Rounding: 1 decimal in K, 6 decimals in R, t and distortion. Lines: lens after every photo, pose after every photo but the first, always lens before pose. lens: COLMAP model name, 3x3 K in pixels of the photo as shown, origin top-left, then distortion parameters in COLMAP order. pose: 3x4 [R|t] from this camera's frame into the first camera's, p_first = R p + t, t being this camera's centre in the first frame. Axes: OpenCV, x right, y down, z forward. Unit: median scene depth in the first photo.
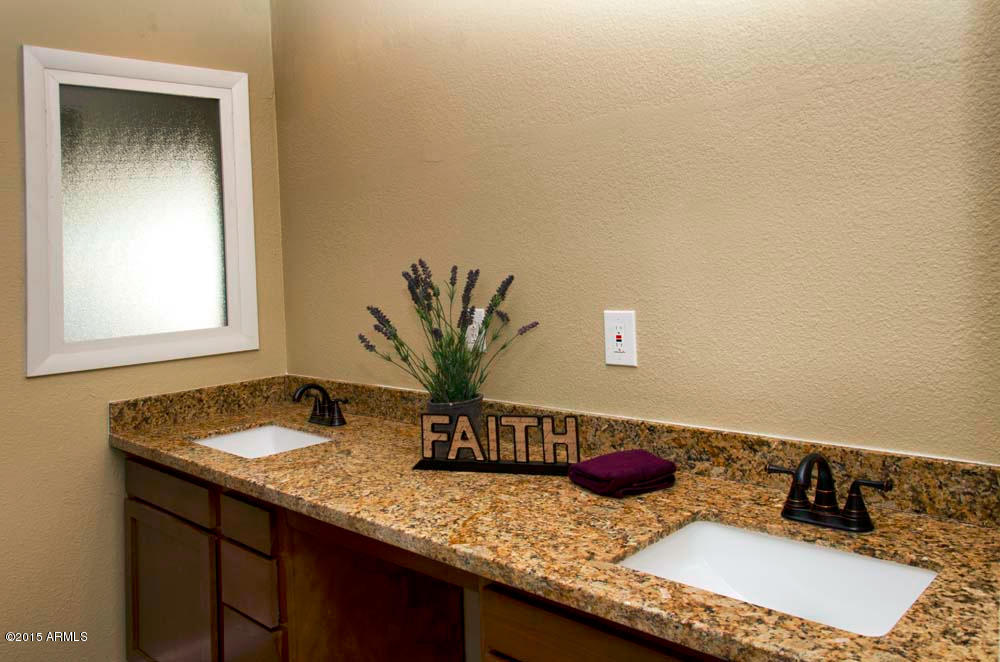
lens RADIAL K [[743.5, 0, 499.2], [0, 743.5, 347.8], [0, 0, 1]] dist [-0.048147, 0.032912]
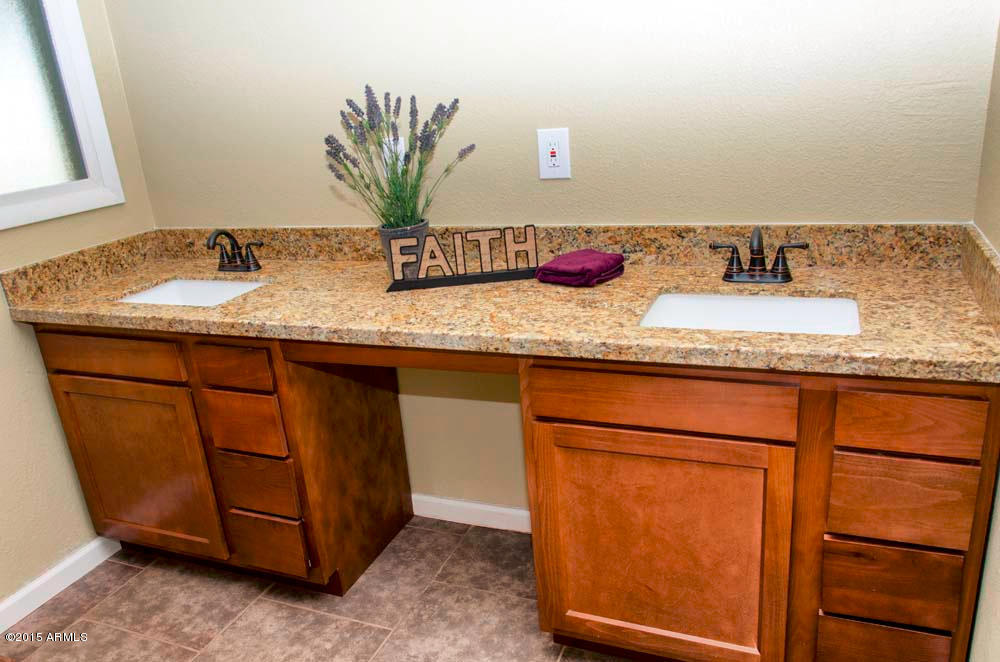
lens RADIAL K [[743.5, 0, 499.2], [0, 743.5, 347.8], [0, 0, 1]] dist [-0.048147, 0.032912]
pose [[0.928960, -0.151448, 0.337783, -0.355034], [0.079741, 0.972927, 0.216918, 0.023863], [-0.361490, -0.174573, 0.915887, -0.051766]]
